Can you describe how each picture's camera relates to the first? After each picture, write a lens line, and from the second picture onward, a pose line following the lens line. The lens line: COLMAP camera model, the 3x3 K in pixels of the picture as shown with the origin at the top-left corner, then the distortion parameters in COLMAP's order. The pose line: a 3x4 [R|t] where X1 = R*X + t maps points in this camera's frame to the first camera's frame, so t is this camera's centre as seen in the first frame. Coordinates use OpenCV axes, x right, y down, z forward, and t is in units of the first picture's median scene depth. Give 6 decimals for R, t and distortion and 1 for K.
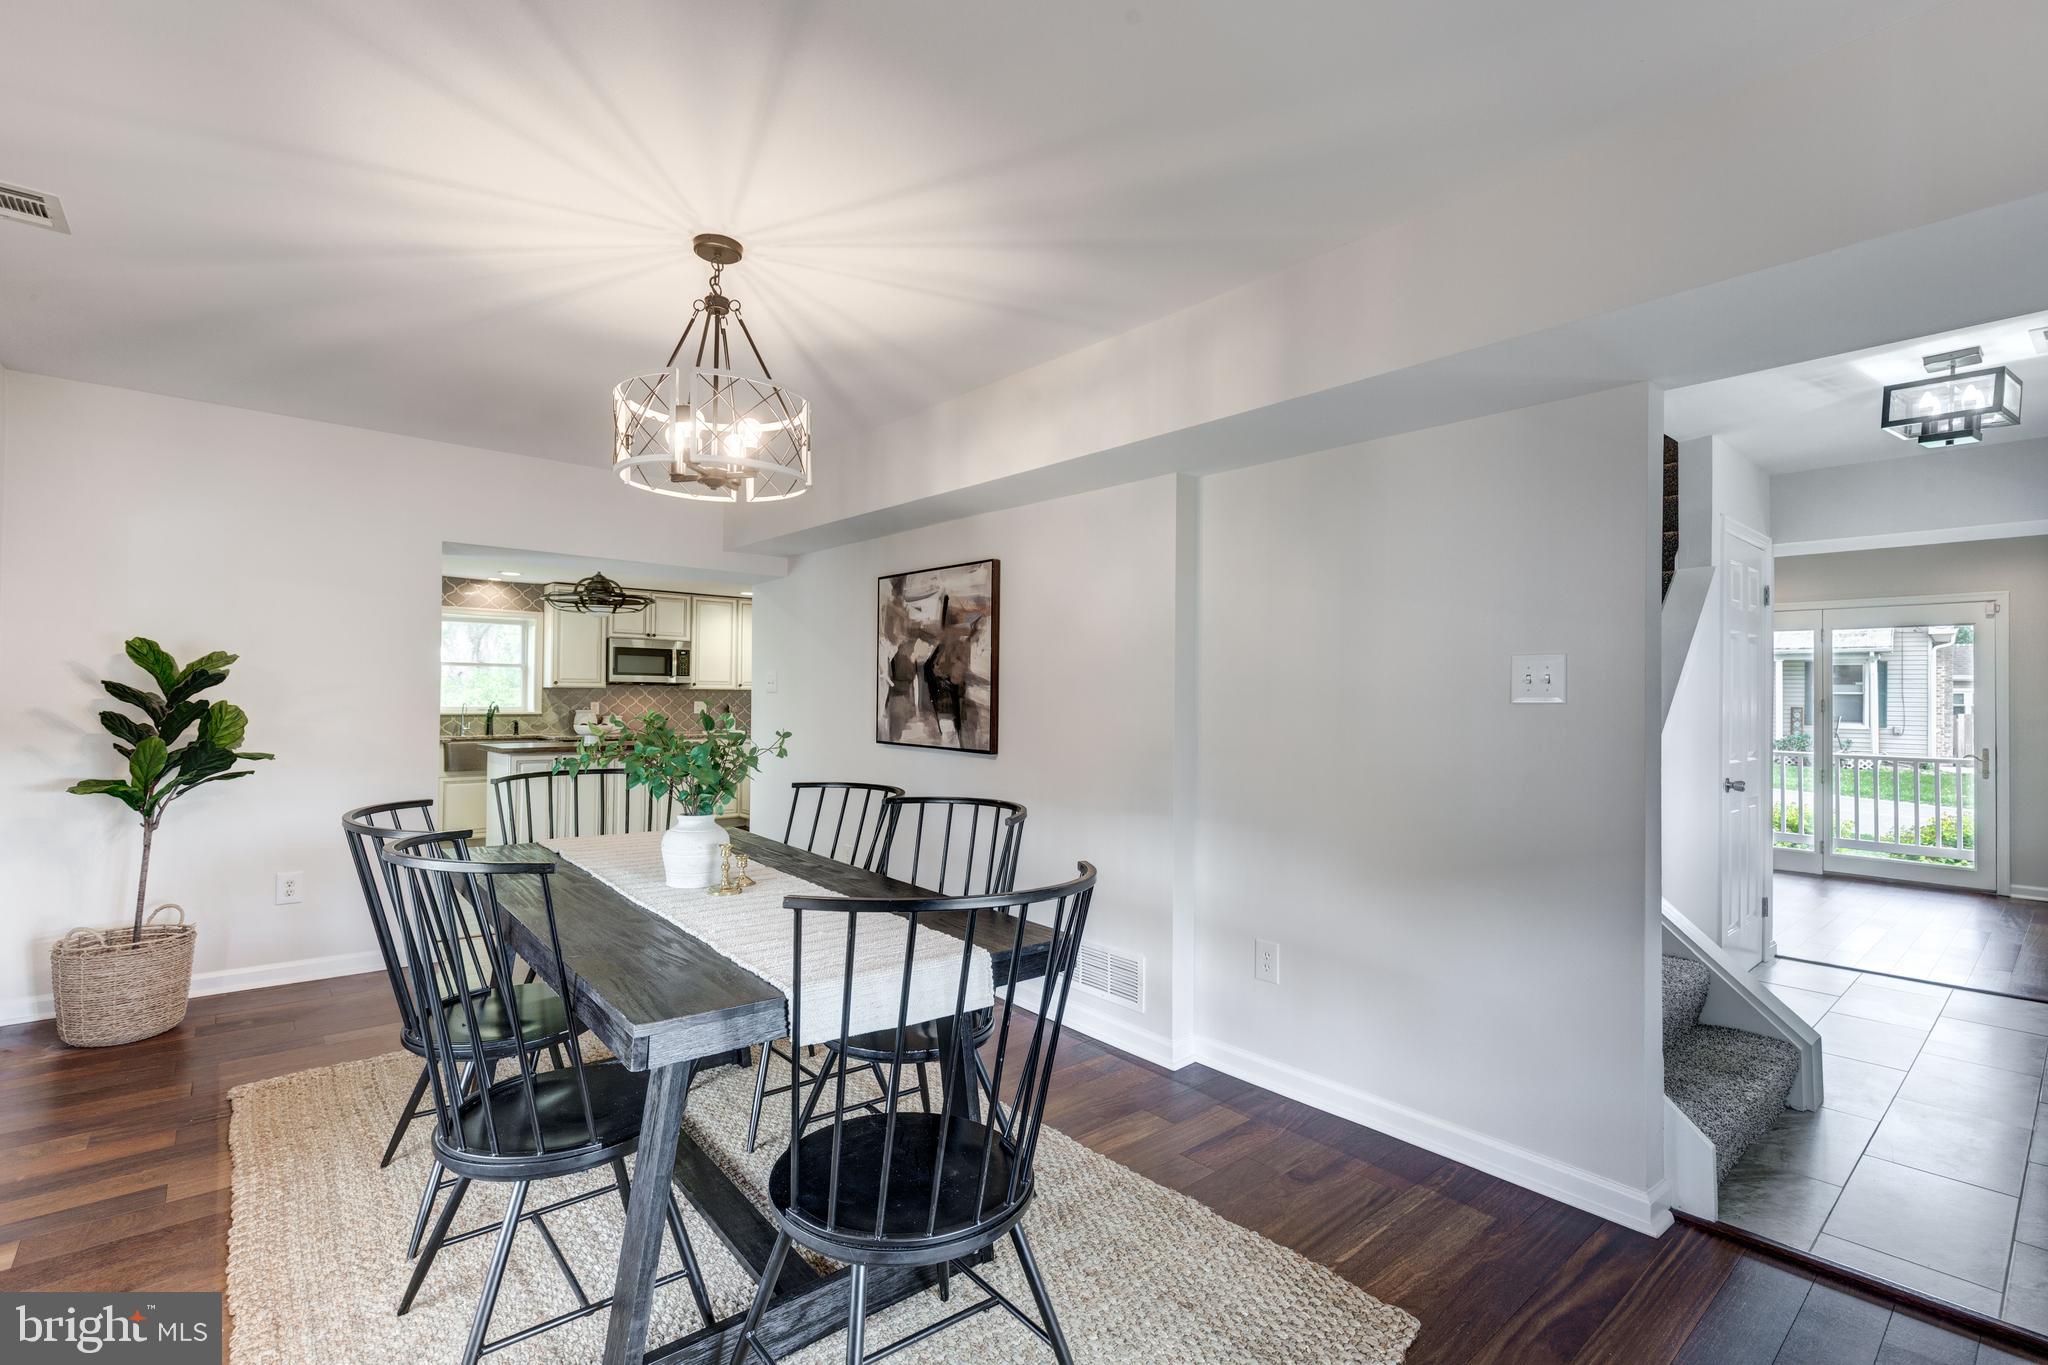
lens RADIAL K [[938.0, 0, 1024.0], [0, 938.0, 682.5], [0, 0, 1]] dist [0.008764, 0.000317]
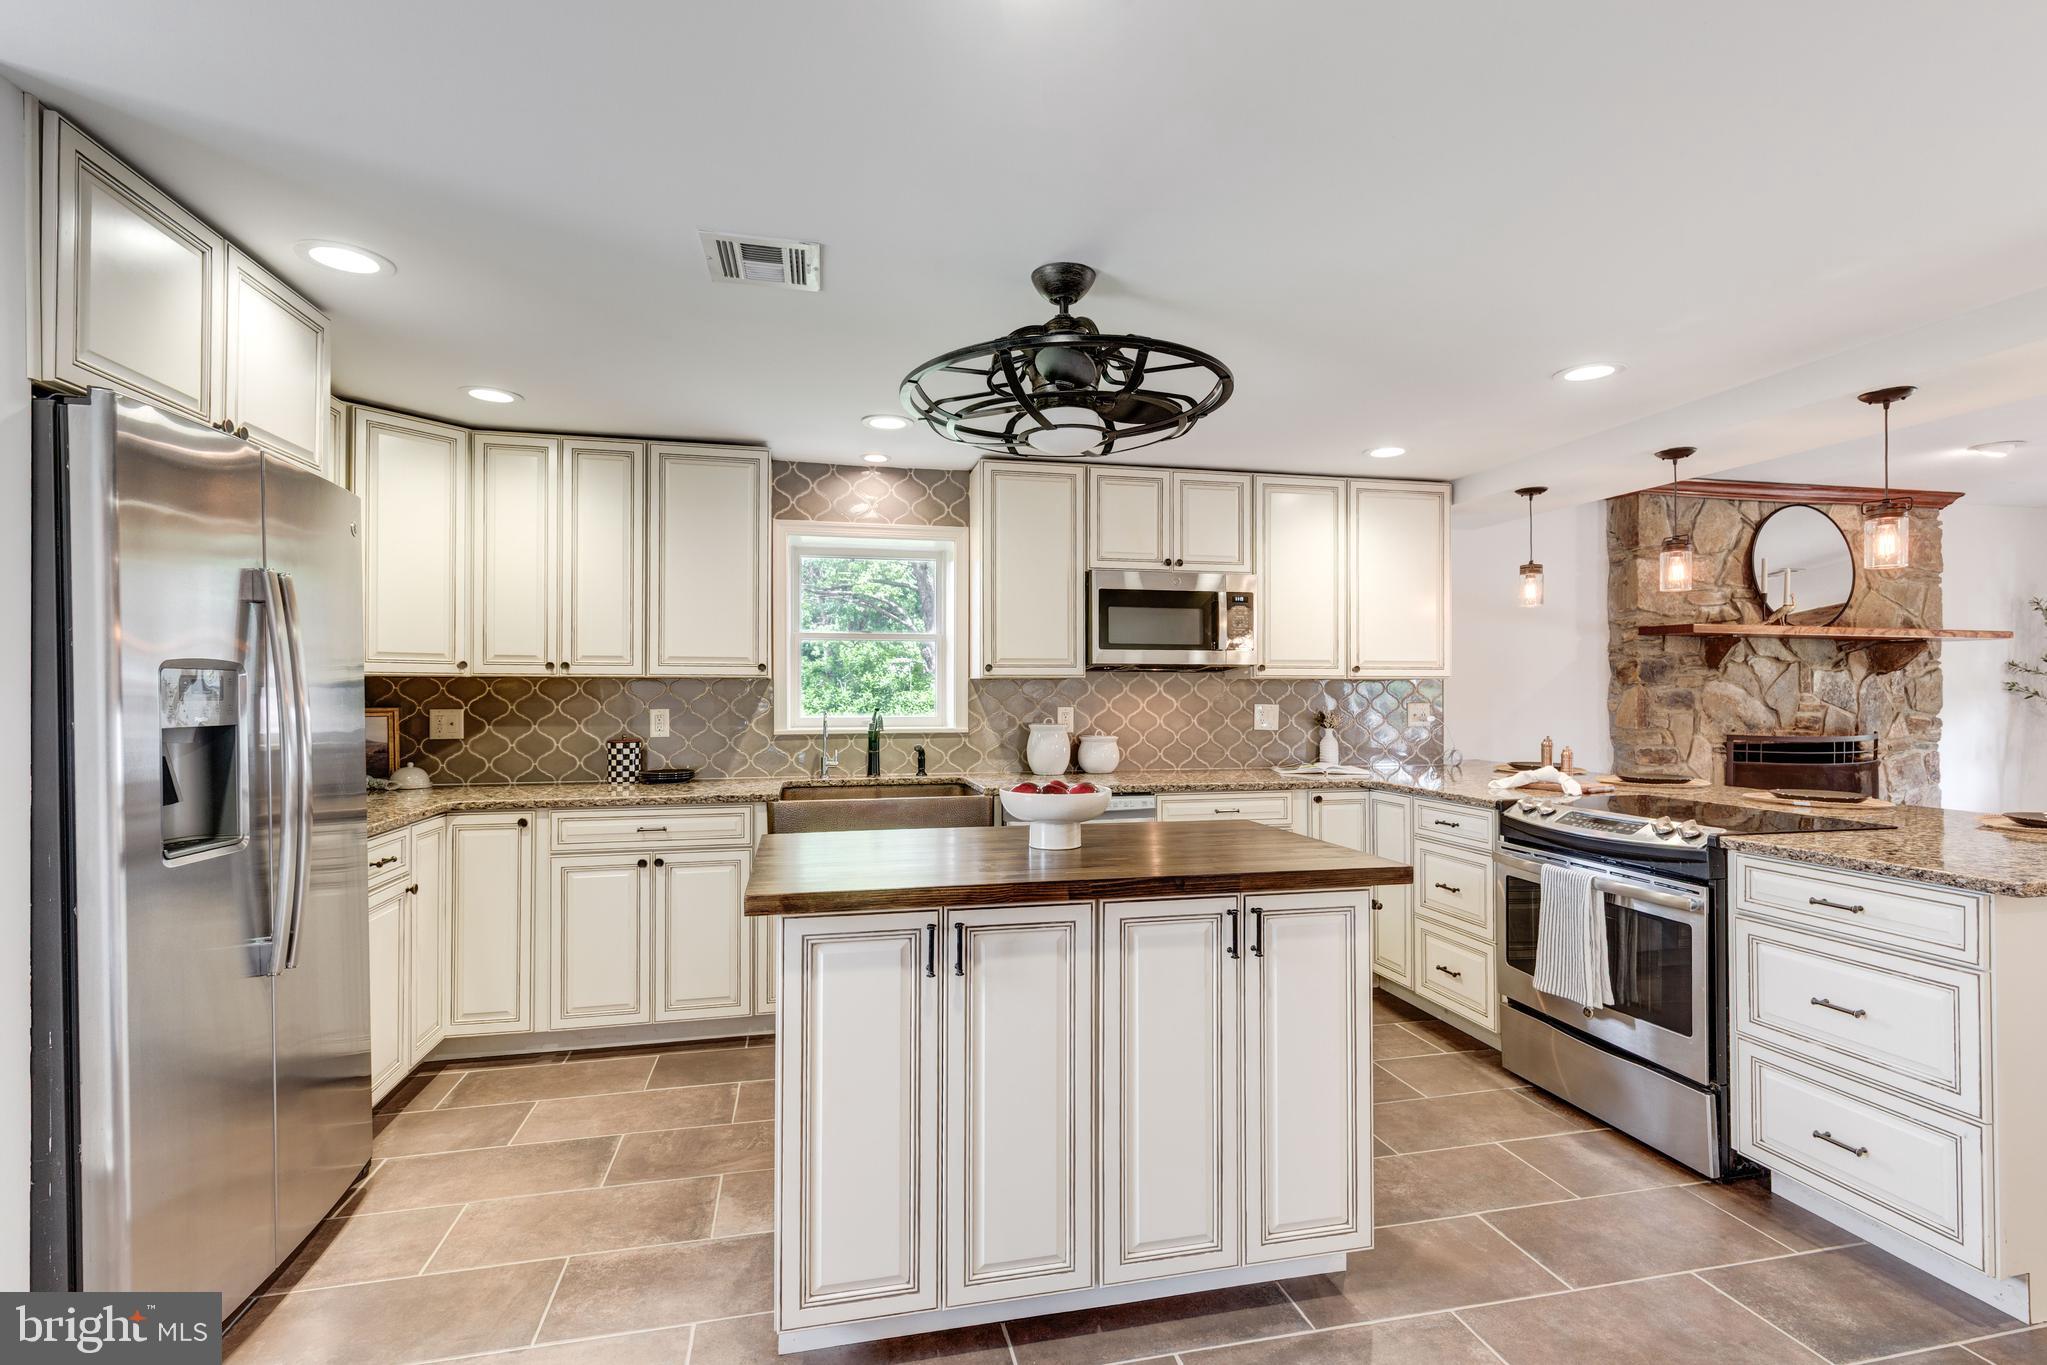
lens RADIAL K [[949.5, 0, 1008.4], [0, 949.5, 682.7], [0, 0, 1]] dist [0.003646, -0.000207]
pose [[0.877051, -0.013517, -0.480207, -0.252521], [0.015889, 0.999873, 0.000875, 0.007099], [0.480134, -0.008397, 0.877155, 0.568255]]
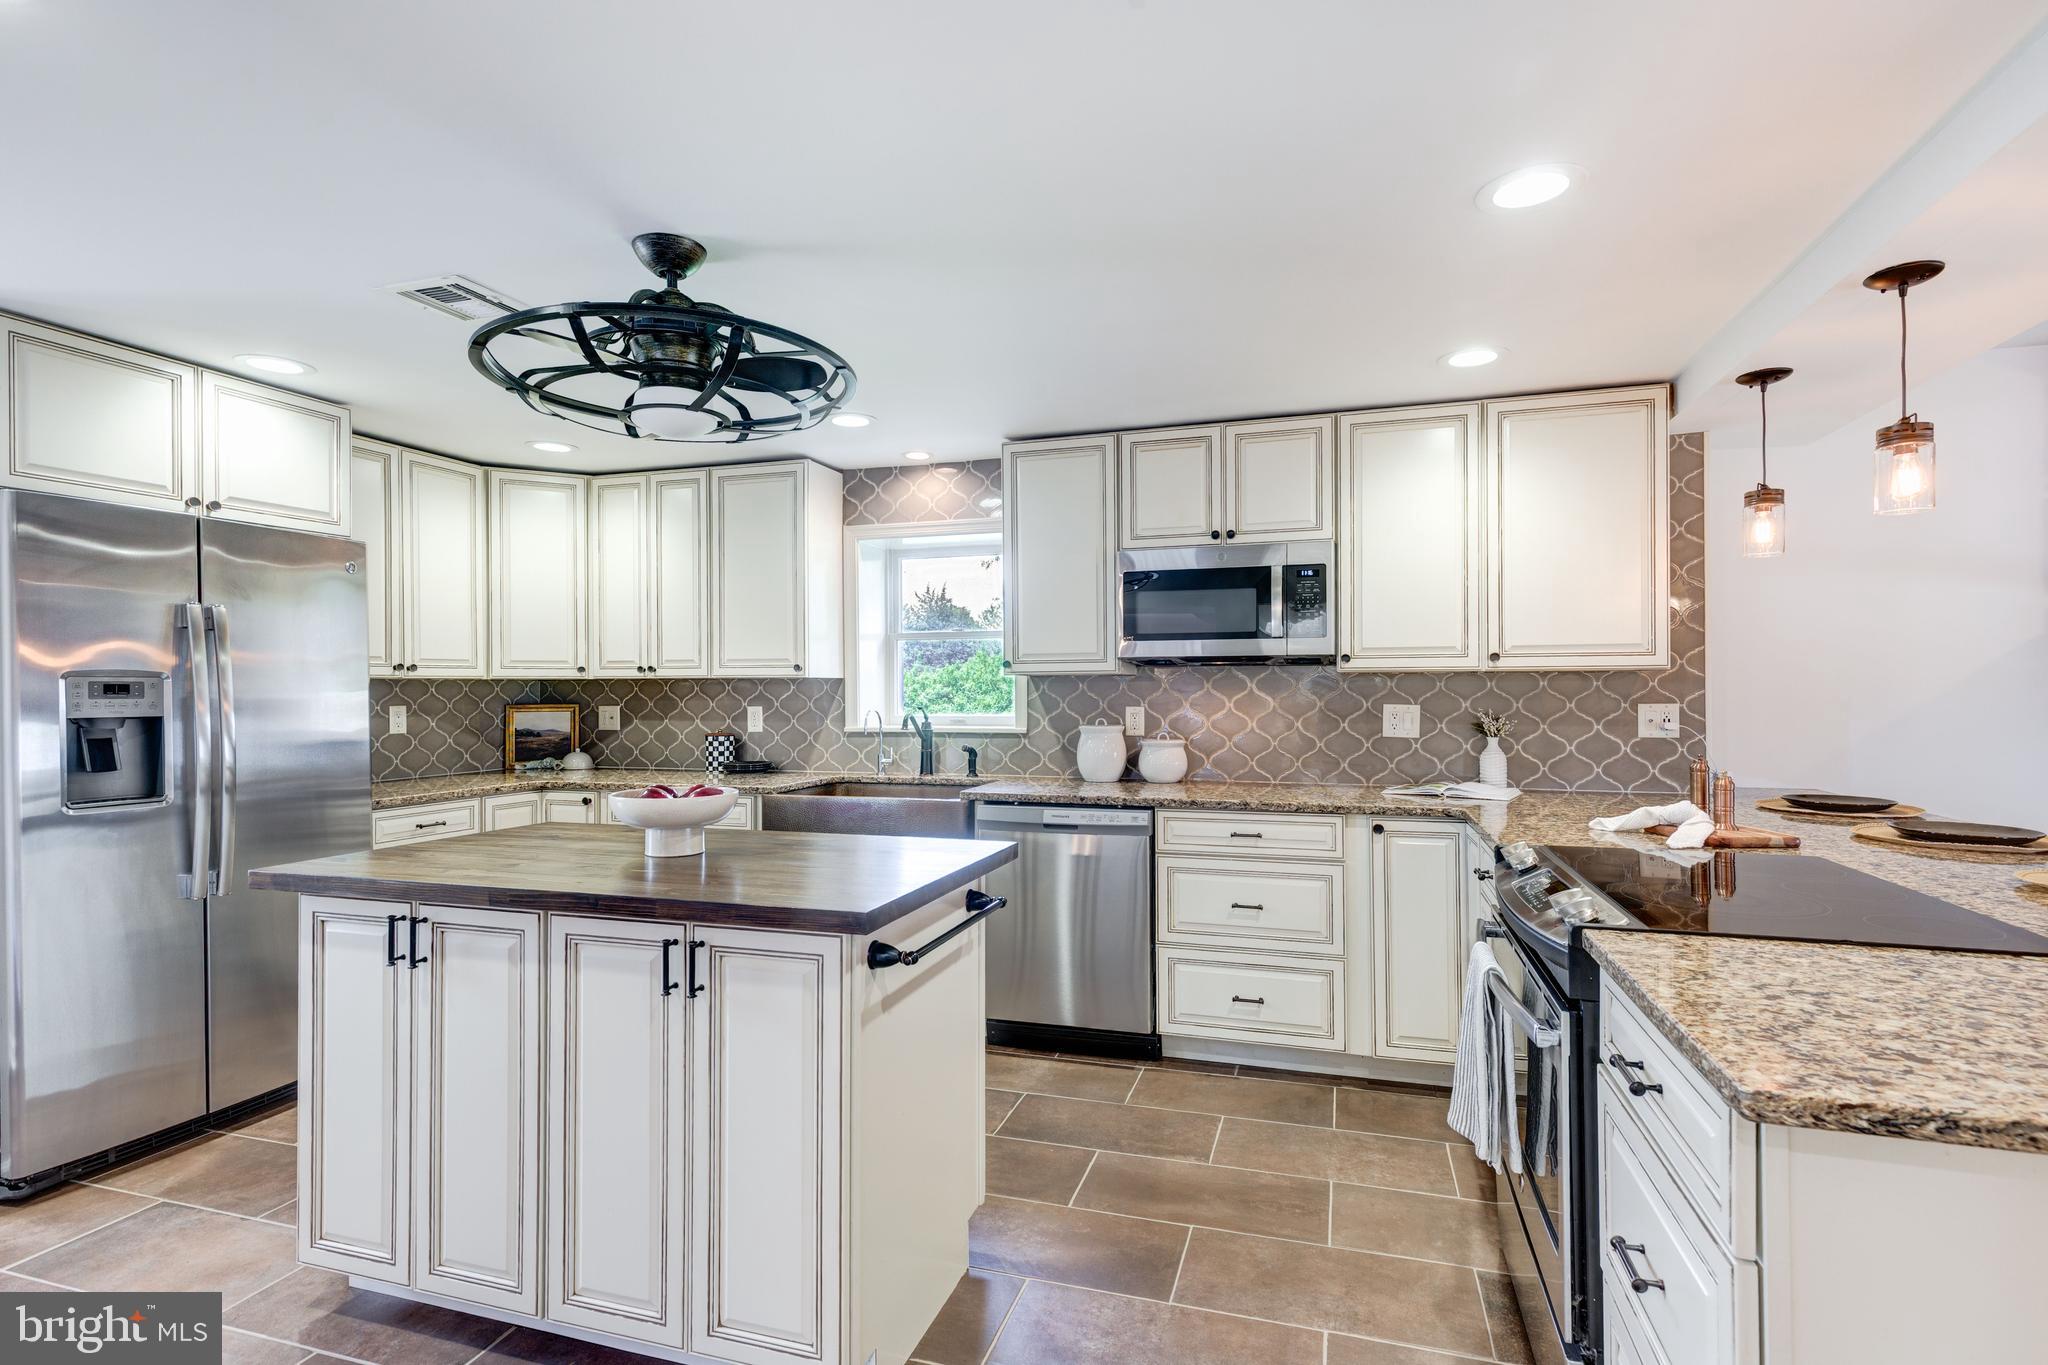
lens RADIAL K [[949.9, 0, 1008.8], [0, 949.9, 682.7], [0, 0, 1]] dist [0.003646, -0.000207]
pose [[0.520104, -0.017401, -0.853926, -0.113187], [0.023015, 0.999715, -0.006353, 0.011235], [0.853793, -0.016349, 0.520356, 0.743089]]
